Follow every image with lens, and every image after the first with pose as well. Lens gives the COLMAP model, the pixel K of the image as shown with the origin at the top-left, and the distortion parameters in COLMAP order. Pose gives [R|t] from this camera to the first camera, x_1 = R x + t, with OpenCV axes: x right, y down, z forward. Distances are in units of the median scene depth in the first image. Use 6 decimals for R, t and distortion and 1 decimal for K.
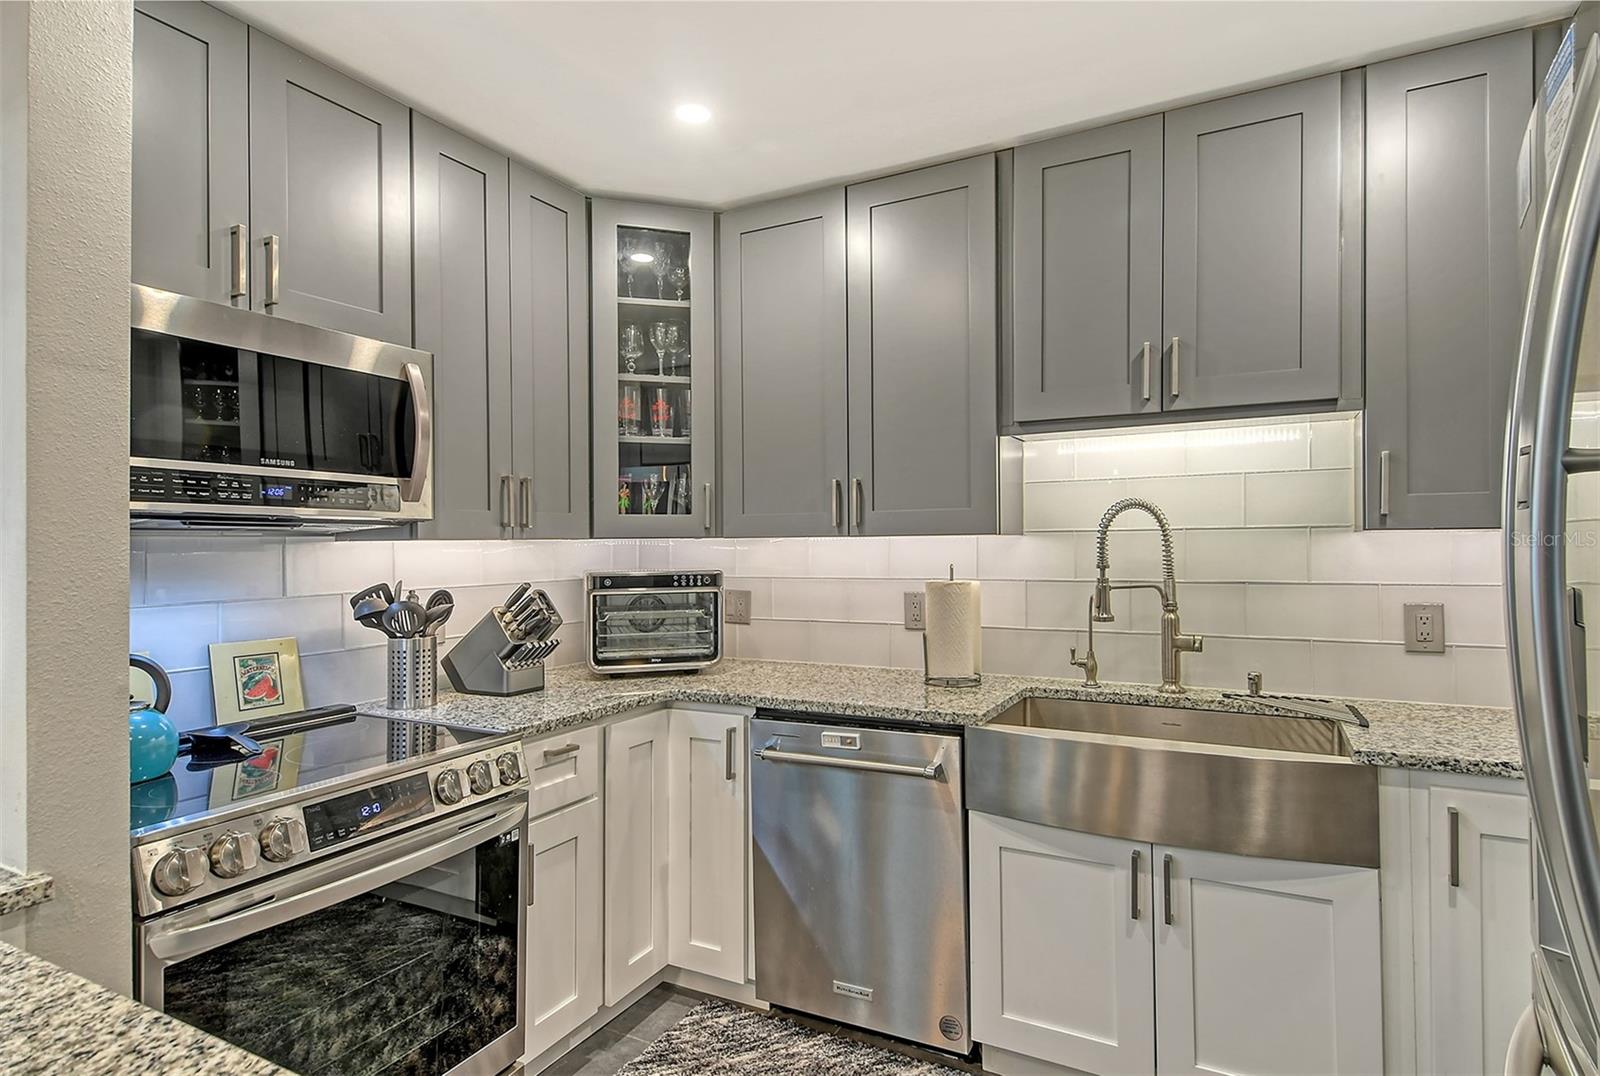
lens RADIAL K [[858.5, 0, 806.2], [0, 858.5, 556.6], [0, 0, 1]] dist [0.010716, -0.010654]
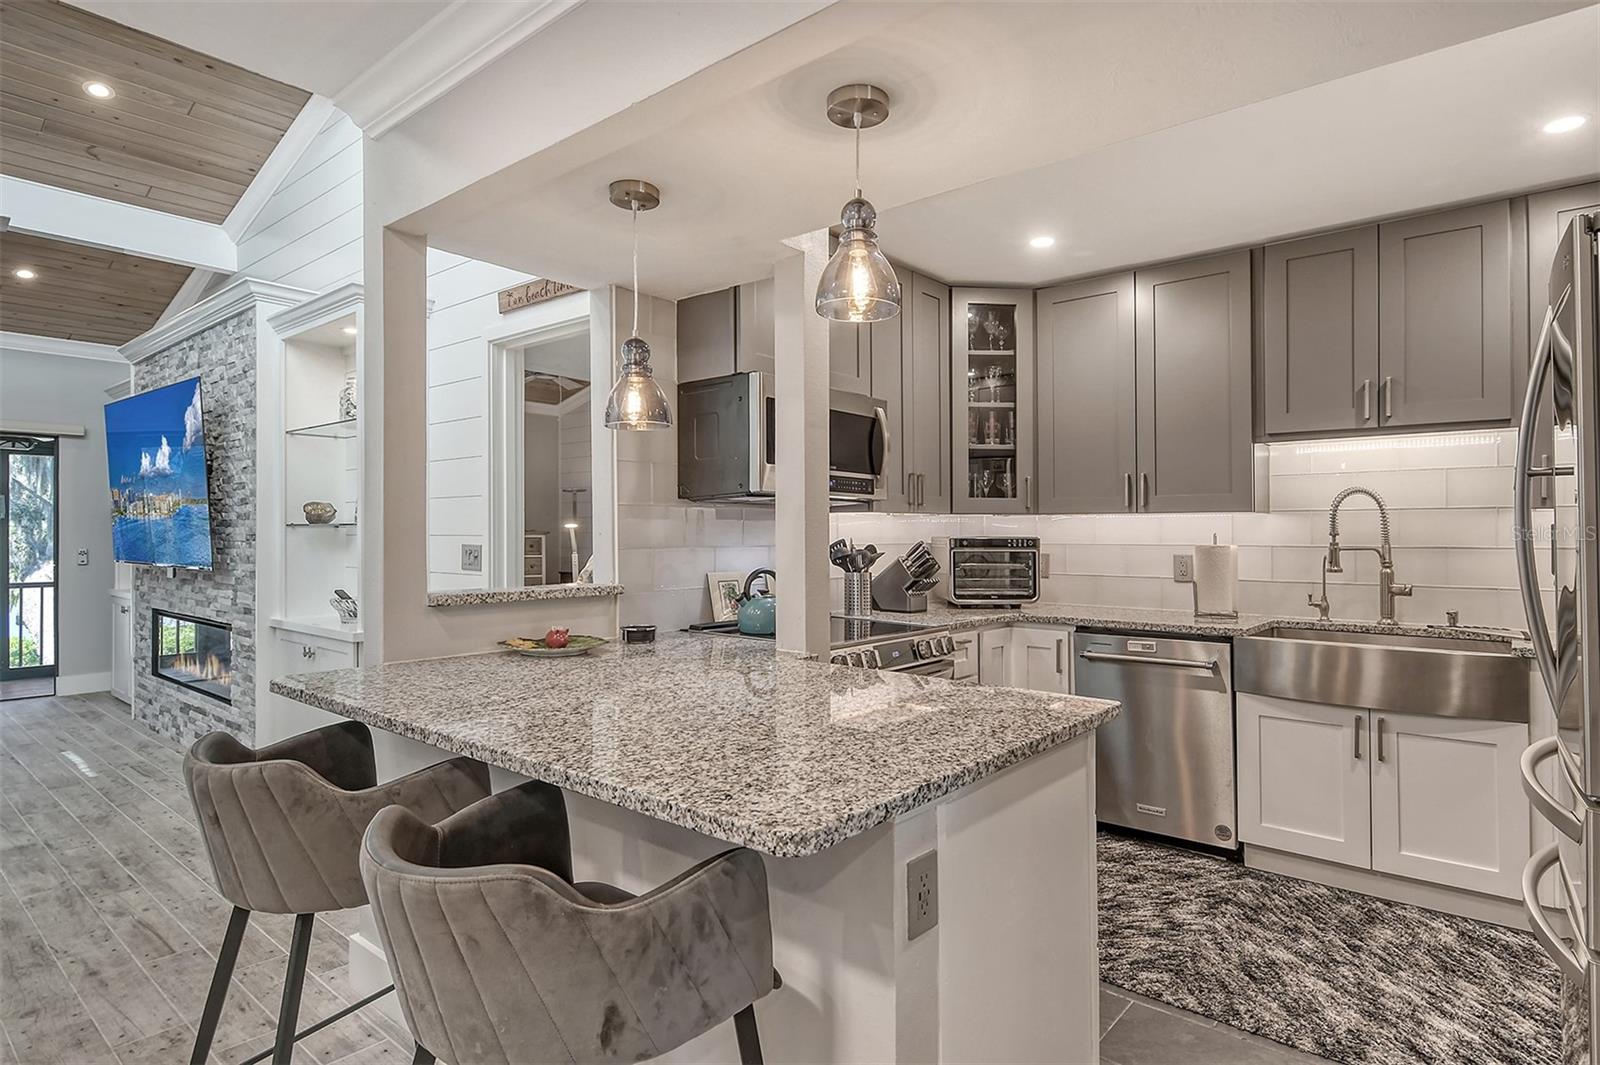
lens RADIAL K [[858.5, 0, 806.0], [0, 858.5, 520.6], [0, 0, 1]] dist [0.010716, -0.010654]
pose [[0.976948, 0.009372, -0.213272, -0.204623], [-0.015484, 0.999515, -0.027005, 0.040089], [0.212916, 0.029685, 0.976620, -0.578155]]
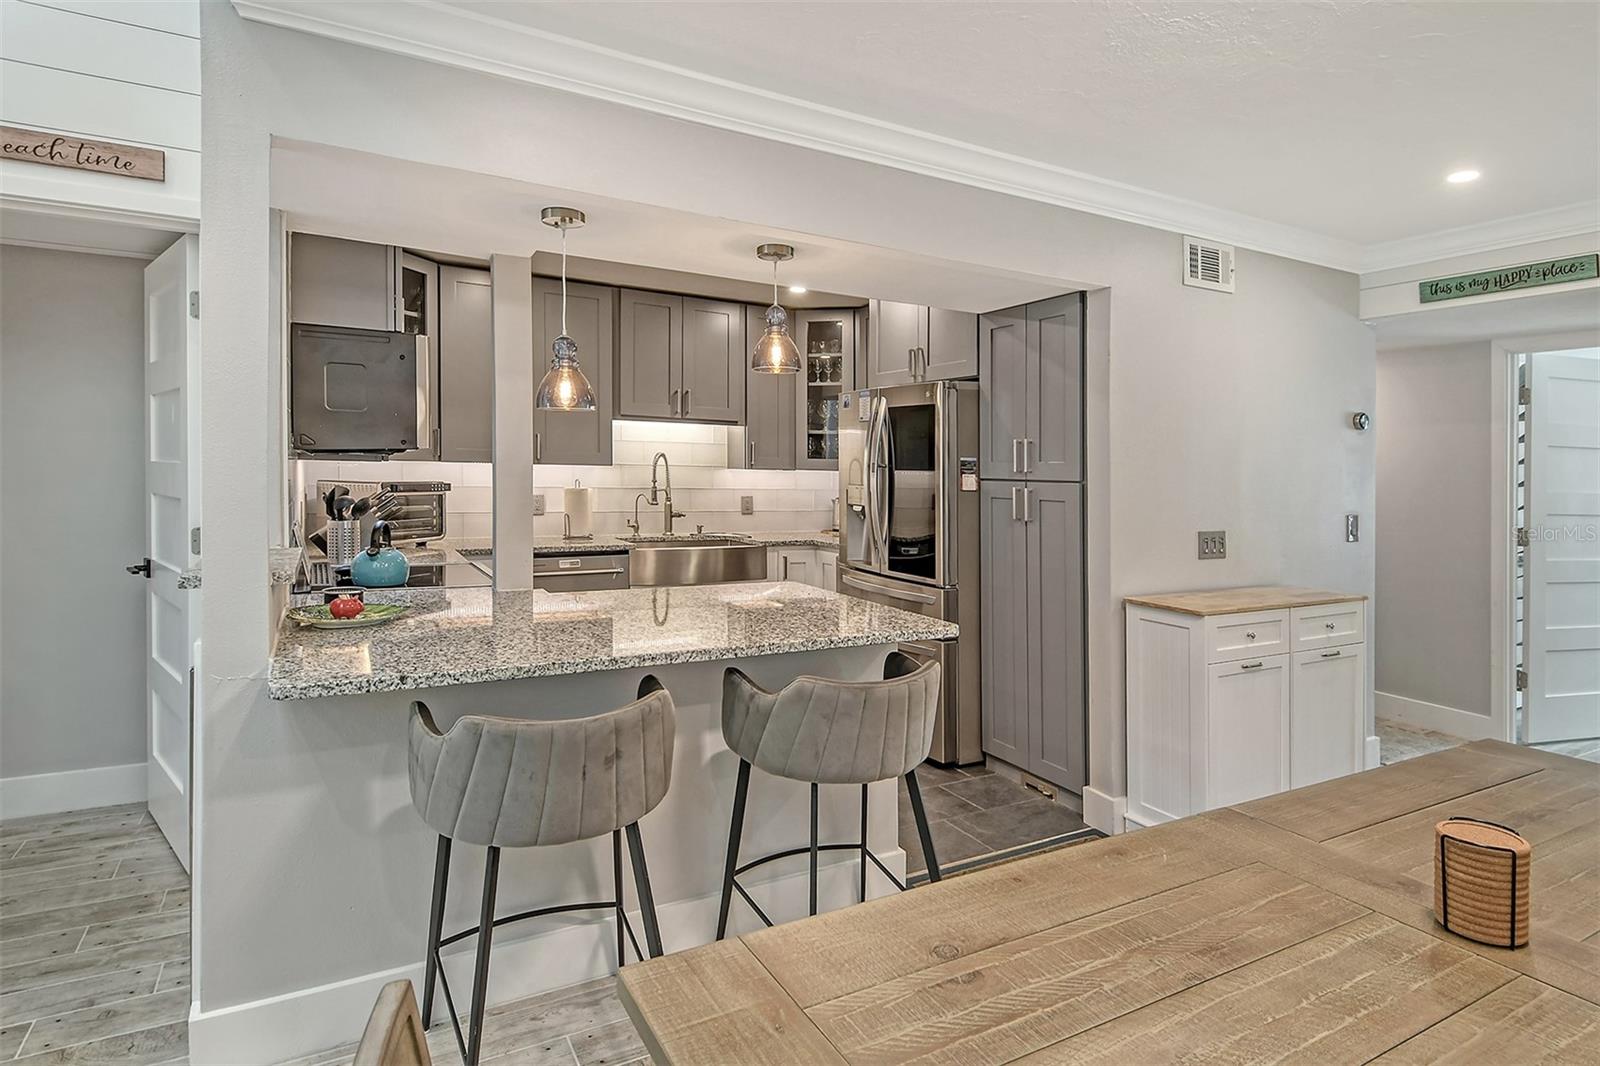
lens RADIAL K [[858.5, 0, 823.0], [0, 858.5, 485.9], [0, 0, 1]] dist [0.010716, -0.010654]
pose [[0.533018, 0.004835, 0.846090, -1.321345], [-0.017344, 0.999836, 0.005213, 0.004142], [-0.845926, -0.017453, 0.533015, -0.593306]]
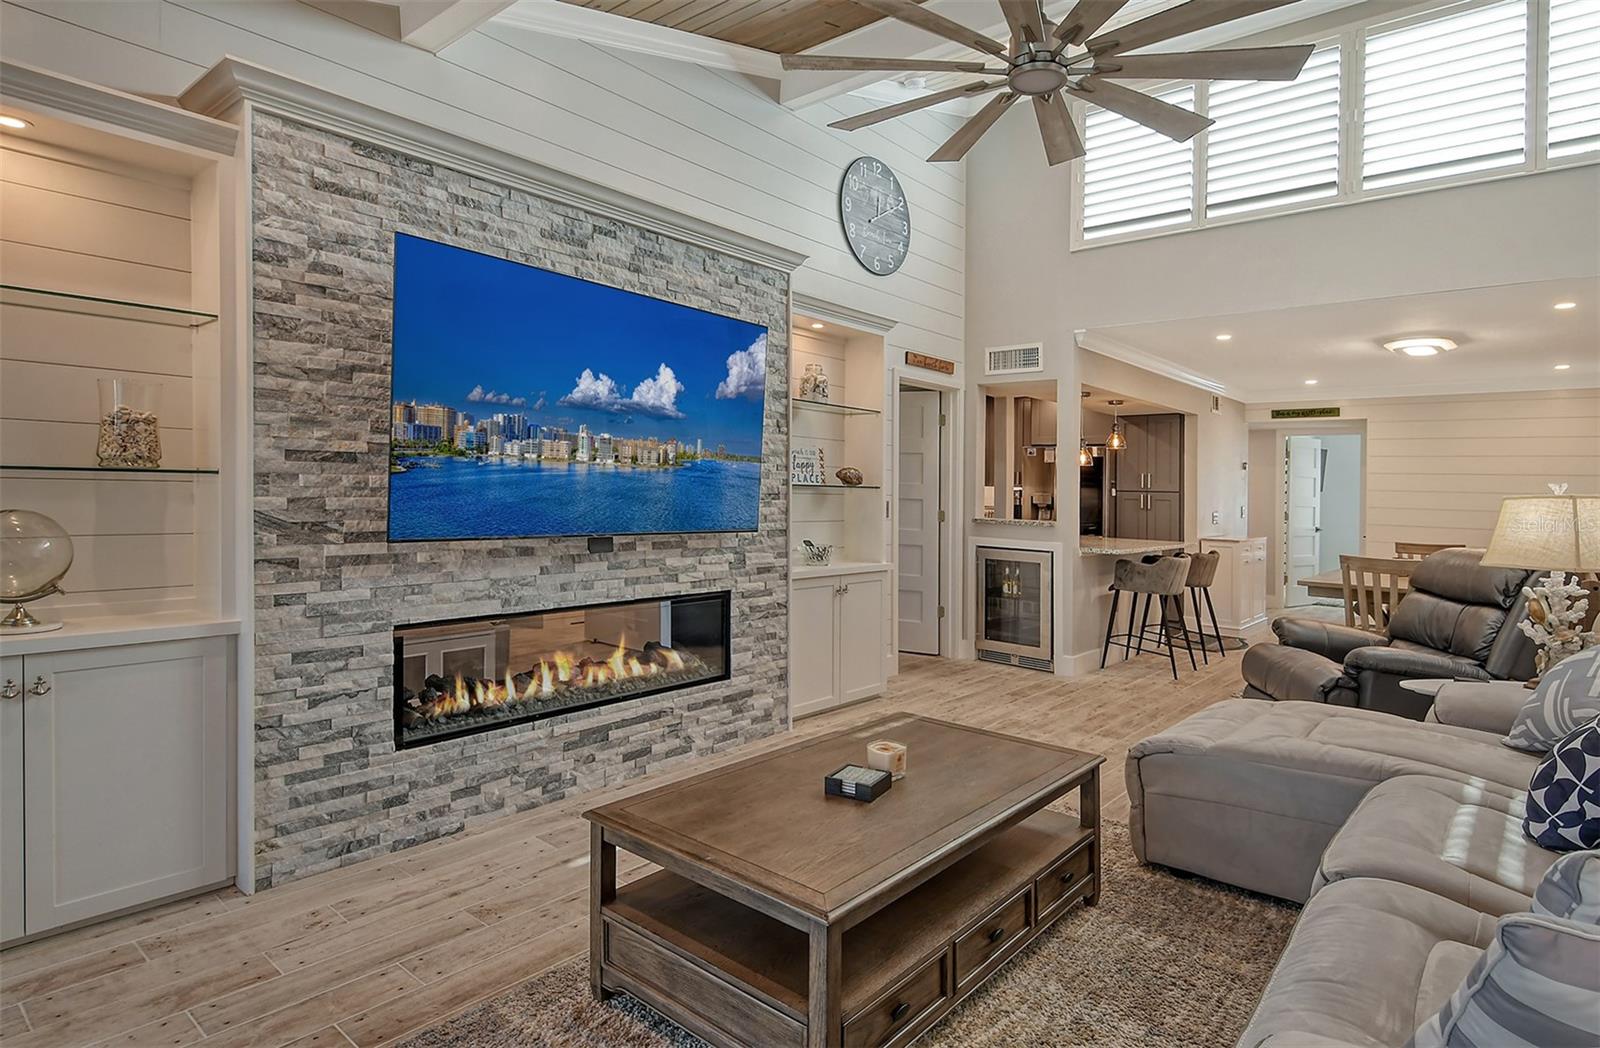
lens RADIAL K [[848.9, 0, 835.6], [0, 848.9, 494.8], [0, 0, 1]] dist [0.008540, -0.004873]
pose [[0.196718, 0.010491, 0.980404, -3.523803], [-0.012484, 0.999888, -0.008195, 0.049790], [-0.980381, -0.010627, 0.196827, 0.501266]]
